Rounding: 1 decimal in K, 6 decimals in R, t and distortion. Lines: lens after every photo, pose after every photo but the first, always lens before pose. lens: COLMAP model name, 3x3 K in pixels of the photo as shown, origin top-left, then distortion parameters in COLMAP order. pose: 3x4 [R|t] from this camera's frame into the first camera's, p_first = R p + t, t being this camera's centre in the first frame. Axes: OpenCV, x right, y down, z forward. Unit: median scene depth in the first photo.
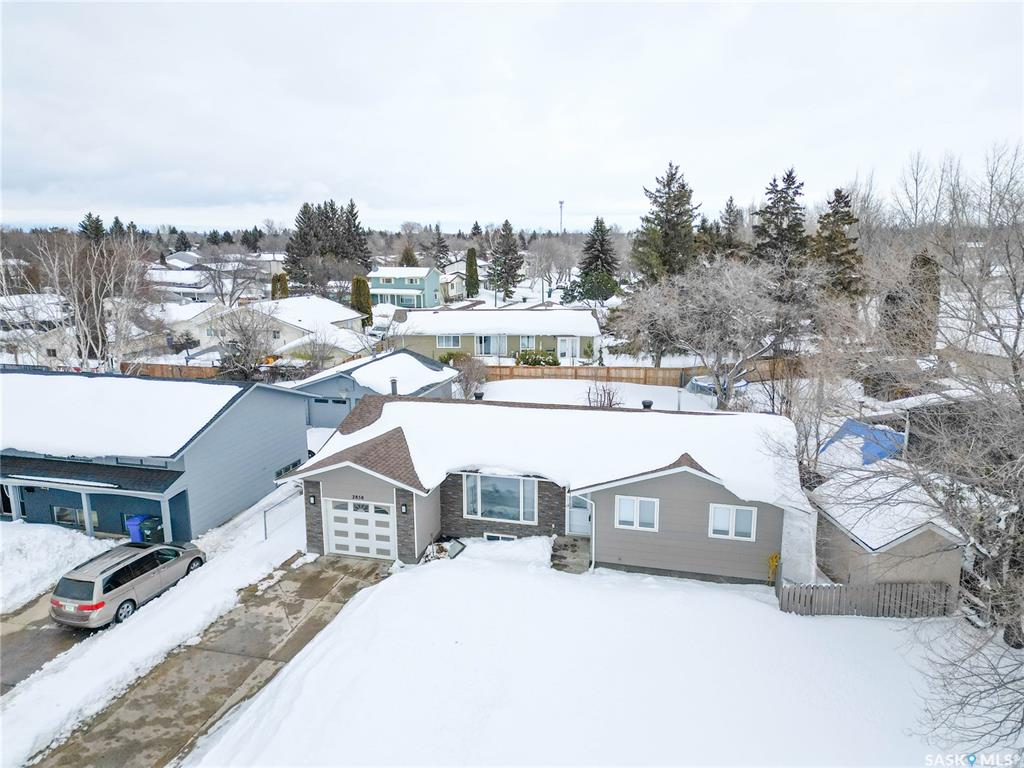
lens RADIAL K [[704.6, 0, 512.0], [0, 704.6, 384.0], [0, 0, 1]] dist [0.088310, -0.098733]
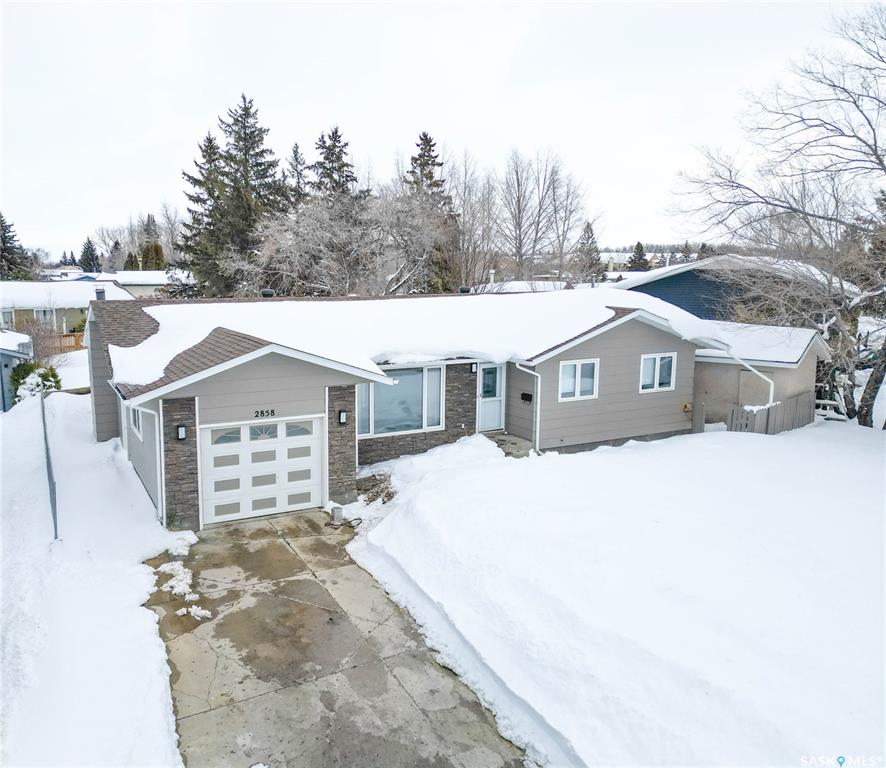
lens RADIAL K [[705.9, 0, 371.9], [0, 705.9, 380.6], [0, 0, 1]] dist [0.104249, -0.169340]
pose [[0.760406, -0.095518, 0.642385, -0.517724], [0.132039, 0.991204, -0.008913, 0.145908], [-0.635884, 0.091597, 0.766330, 0.465571]]
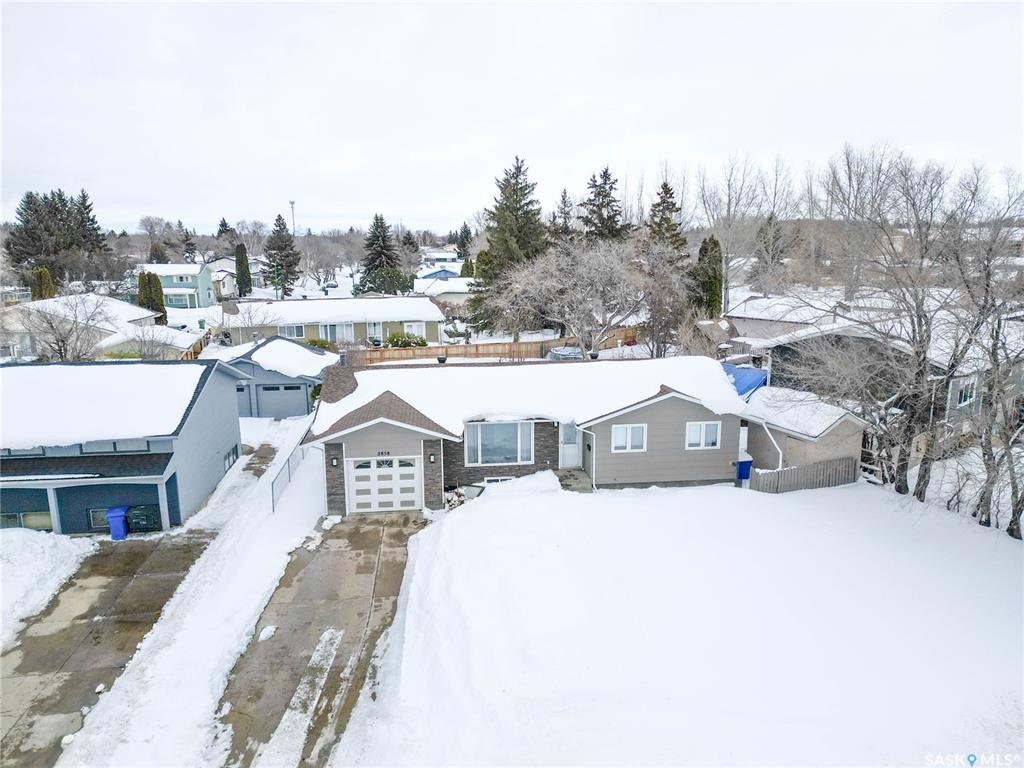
lens RADIAL K [[704.6, 0, 512.0], [0, 704.6, 384.0], [0, 0, 1]] dist [0.088310, -0.098733]
pose [[0.931366, -0.072835, 0.356724, -0.394433], [0.074682, 0.997170, 0.008613, 0.061233], [-0.356341, 0.018619, 0.934170, -0.041452]]
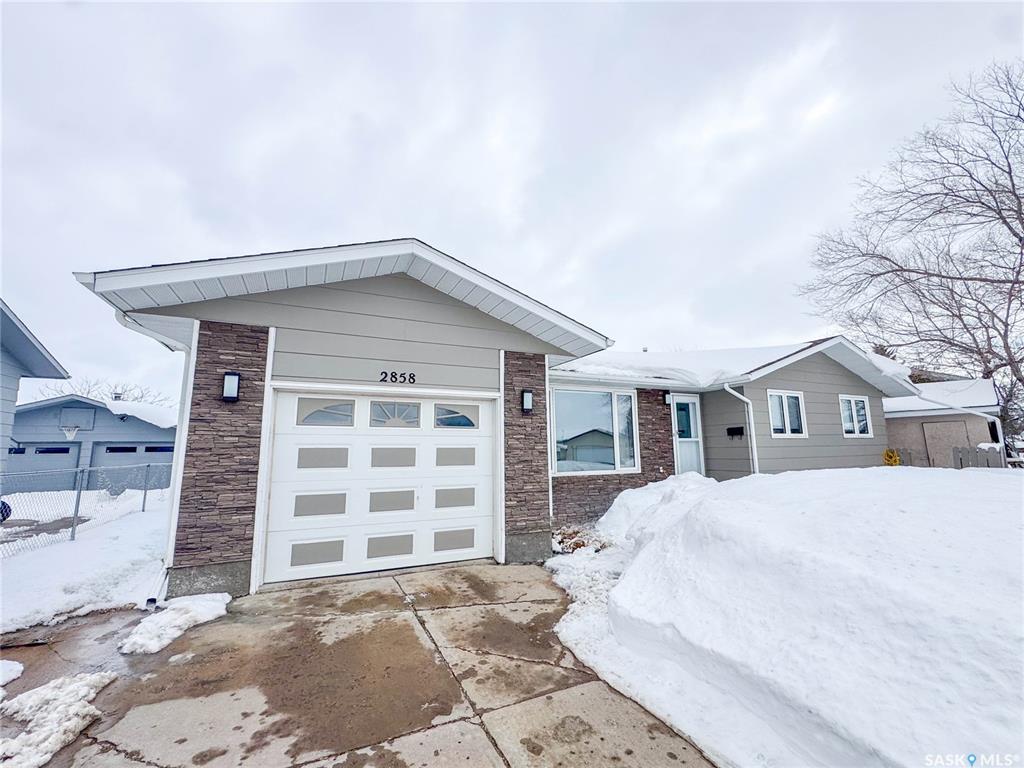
lens RADIAL K [[430.0, 0, 512.0], [0, 430.0, 384.0], [0, 0, 1]] dist [-0.009677, 0.000429]
pose [[0.762374, 0.096766, 0.639861, -0.302546], [0.141906, 0.939695, -0.311186, 0.231440], [-0.631386, 0.328040, 0.702667, 0.792951]]
